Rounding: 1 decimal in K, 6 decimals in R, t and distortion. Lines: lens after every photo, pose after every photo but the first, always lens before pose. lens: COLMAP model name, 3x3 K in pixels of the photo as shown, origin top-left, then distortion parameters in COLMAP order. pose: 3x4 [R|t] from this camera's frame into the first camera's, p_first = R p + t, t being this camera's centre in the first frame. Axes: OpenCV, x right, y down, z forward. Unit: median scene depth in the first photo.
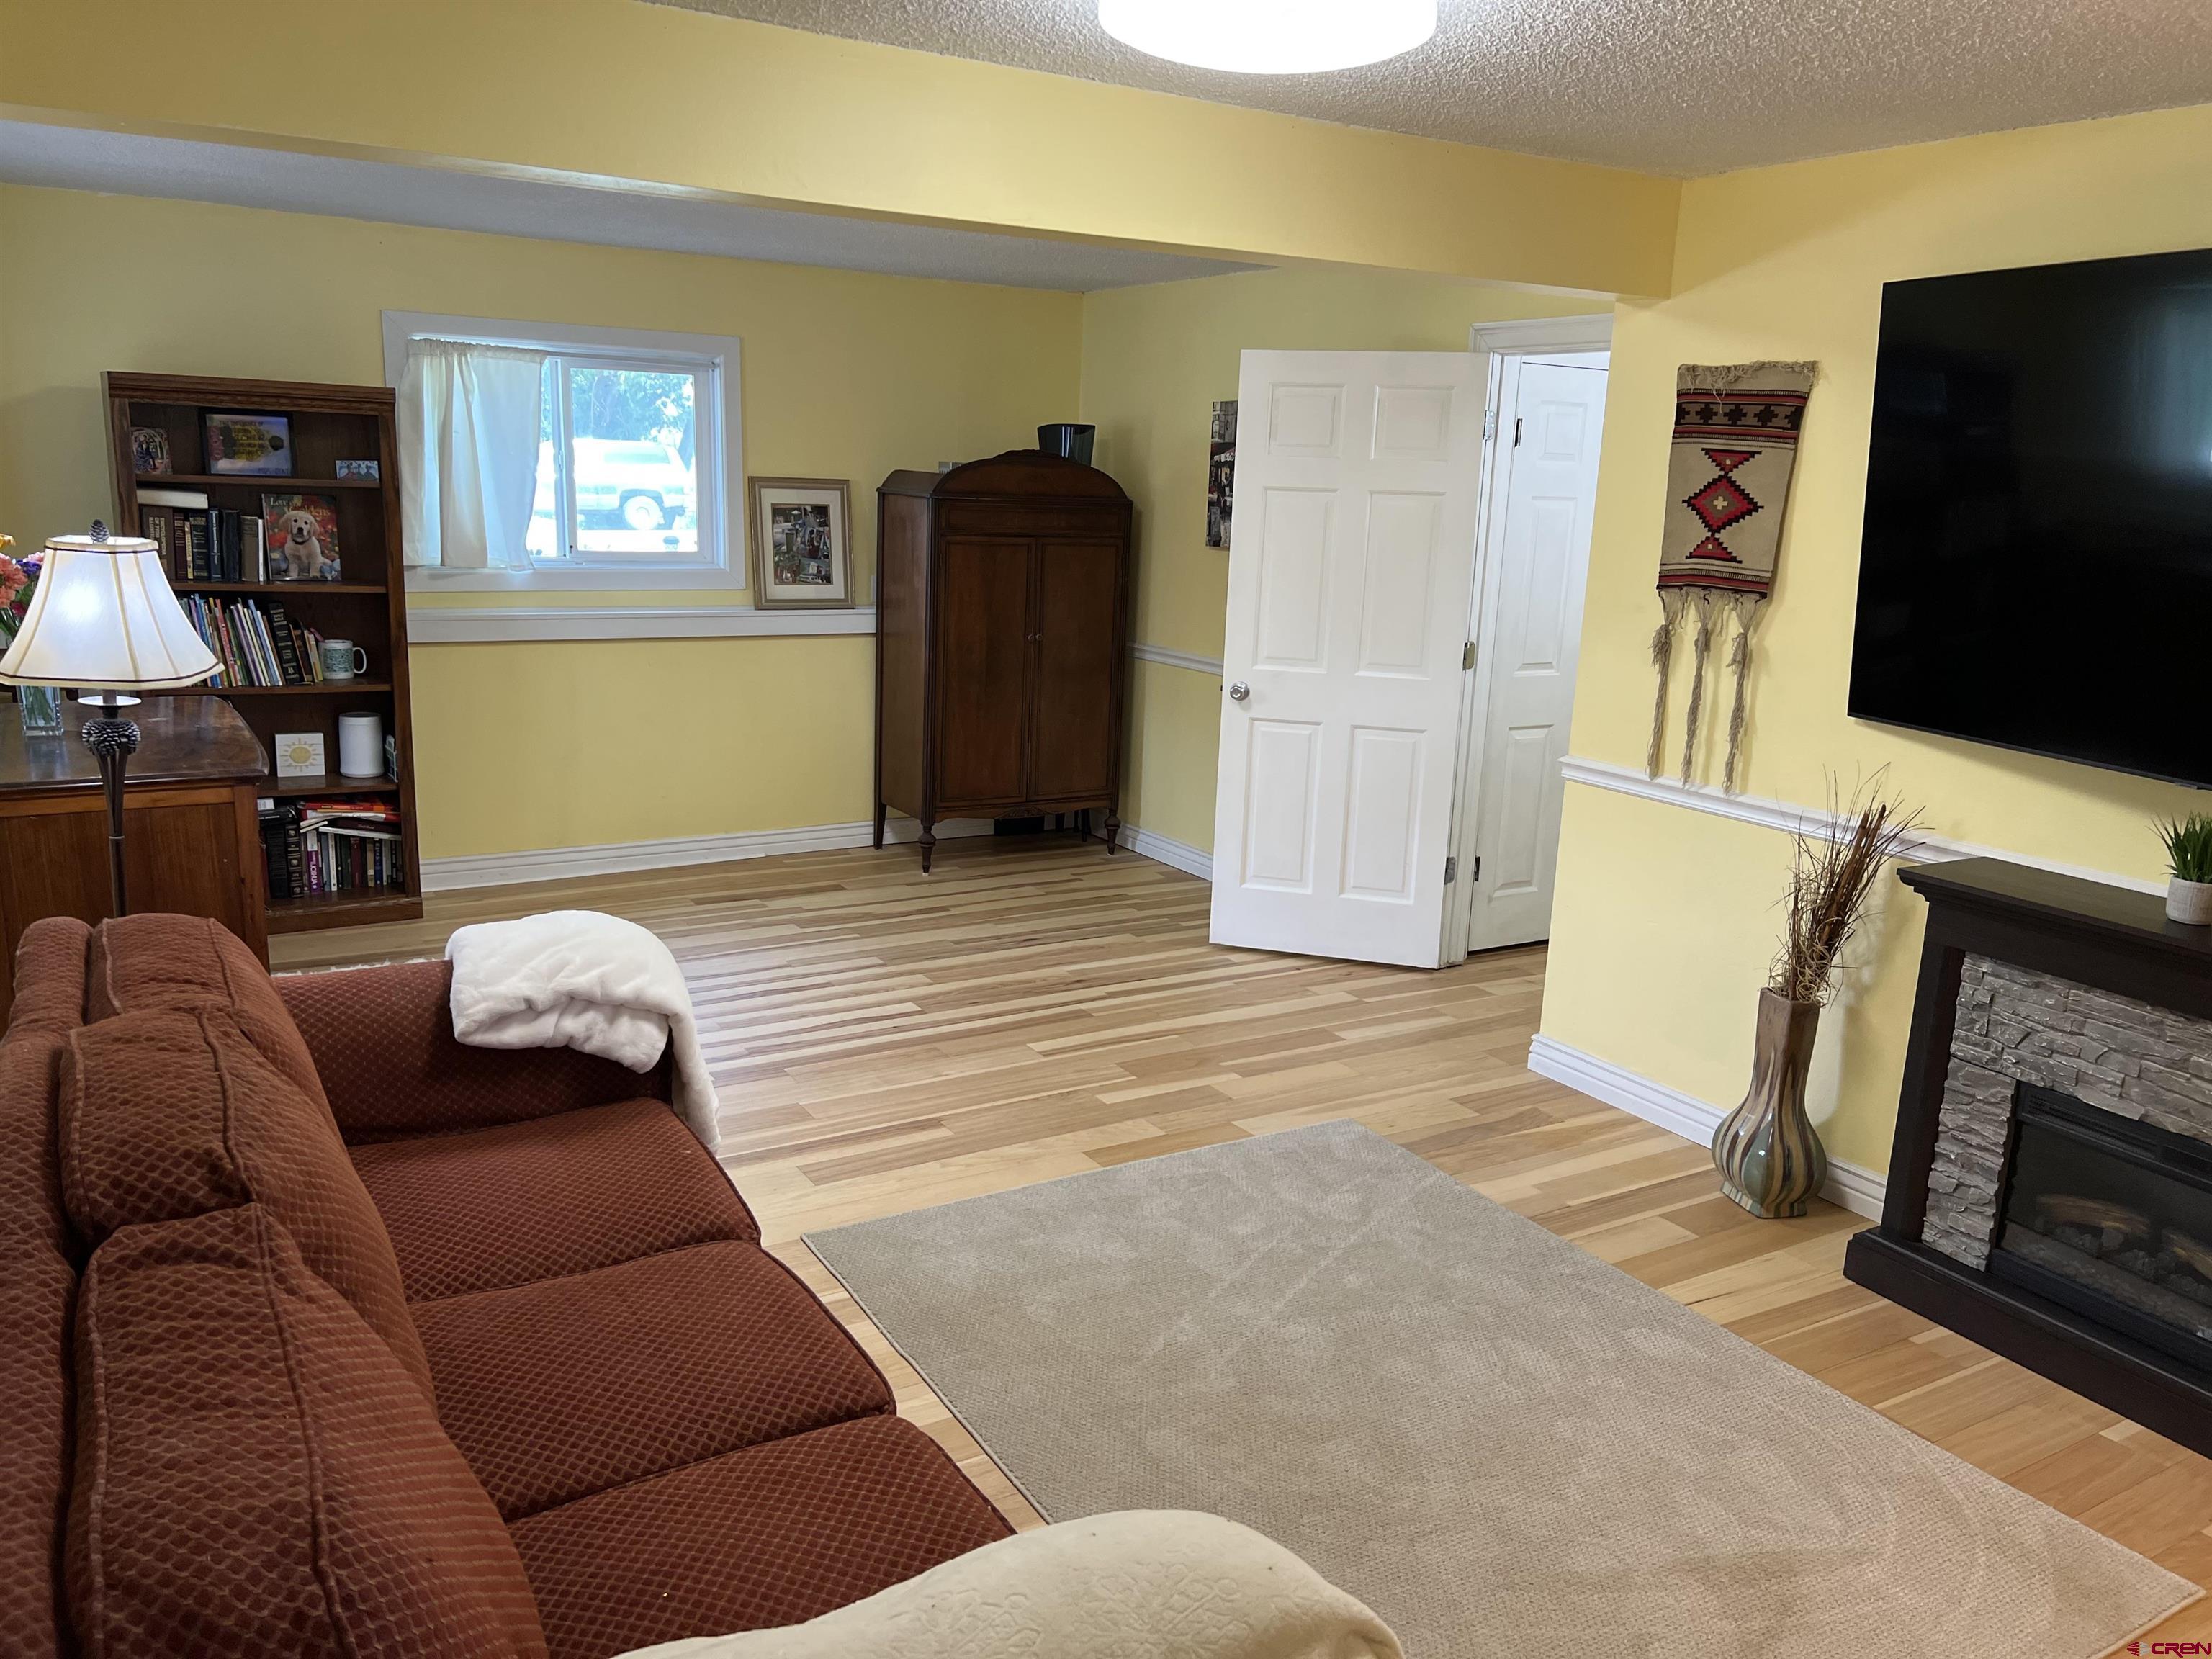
lens RADIAL K [[1672.4, 0, 1106.0], [0, 1672.4, 829.5], [0, 0, 1]] dist [0.035381, -0.000574]
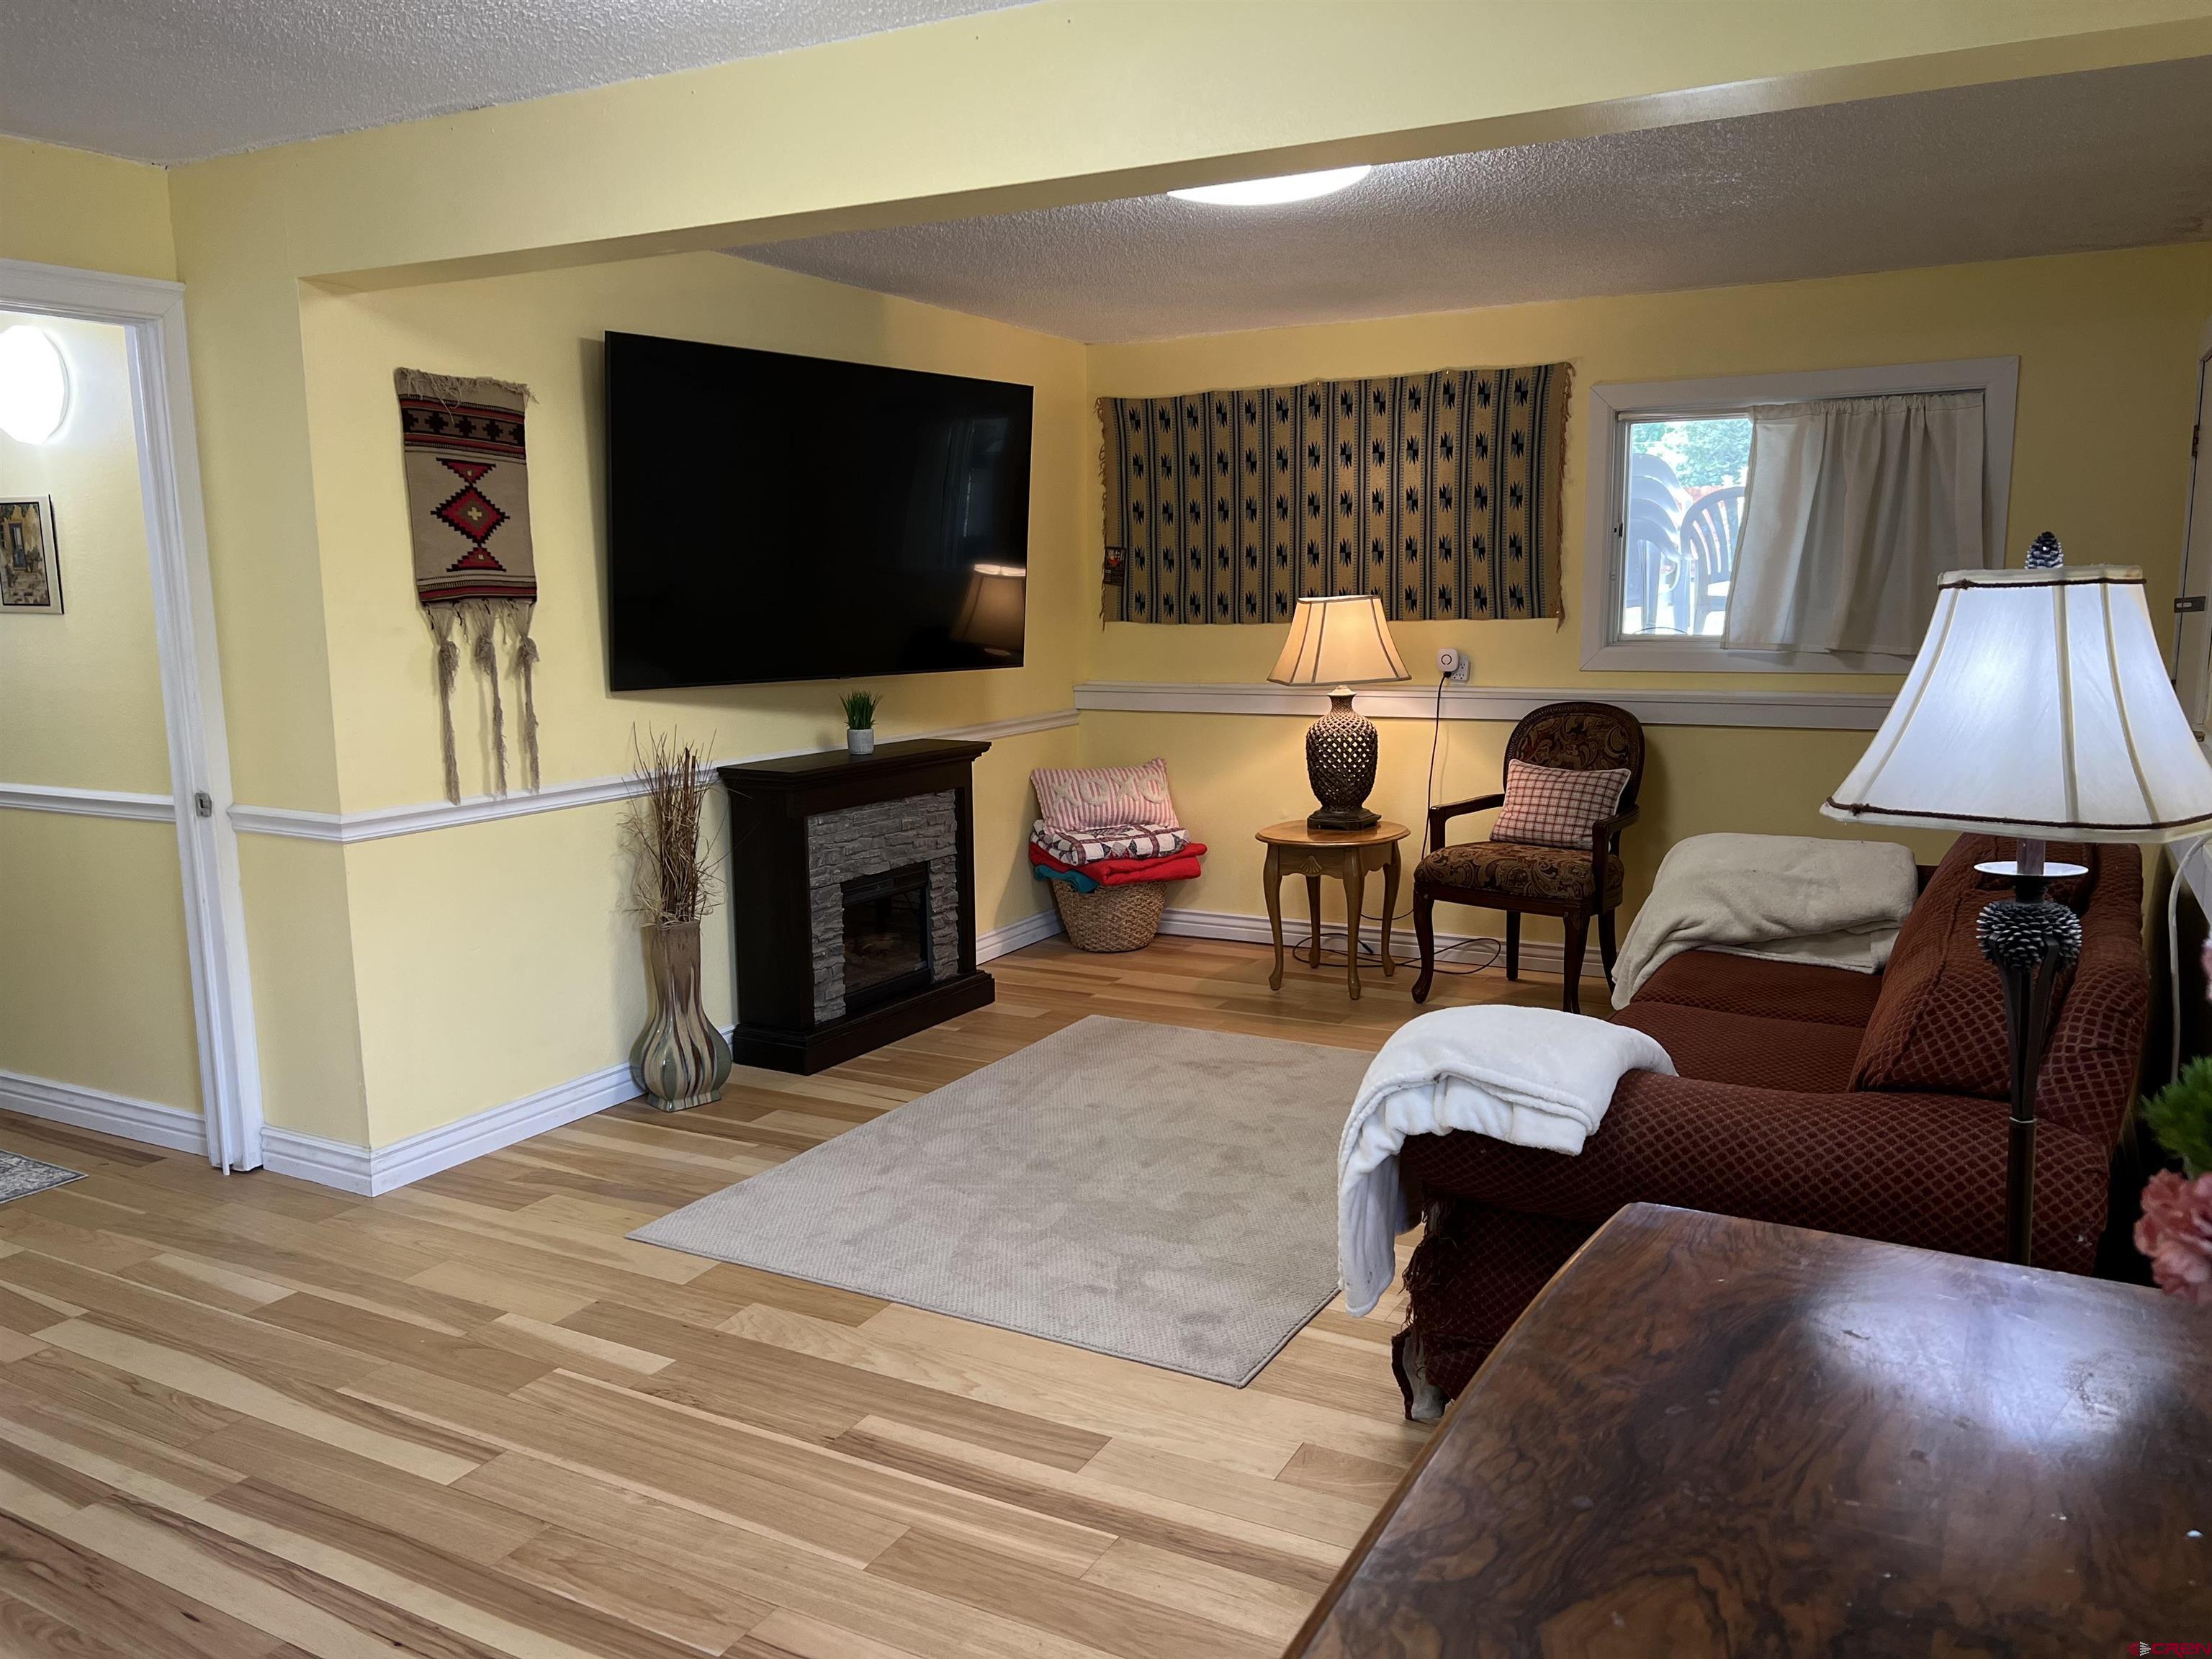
lens RADIAL K [[1672.4, 0, 1106.0], [0, 1672.4, 829.5], [0, 0, 1]] dist [0.035381, -0.000574]
pose [[-0.494802, -0.162890, 0.853603, -0.712120], [0.179199, 0.942038, 0.283640, -0.233549], [-0.850328, 0.293311, -0.436933, 1.171774]]
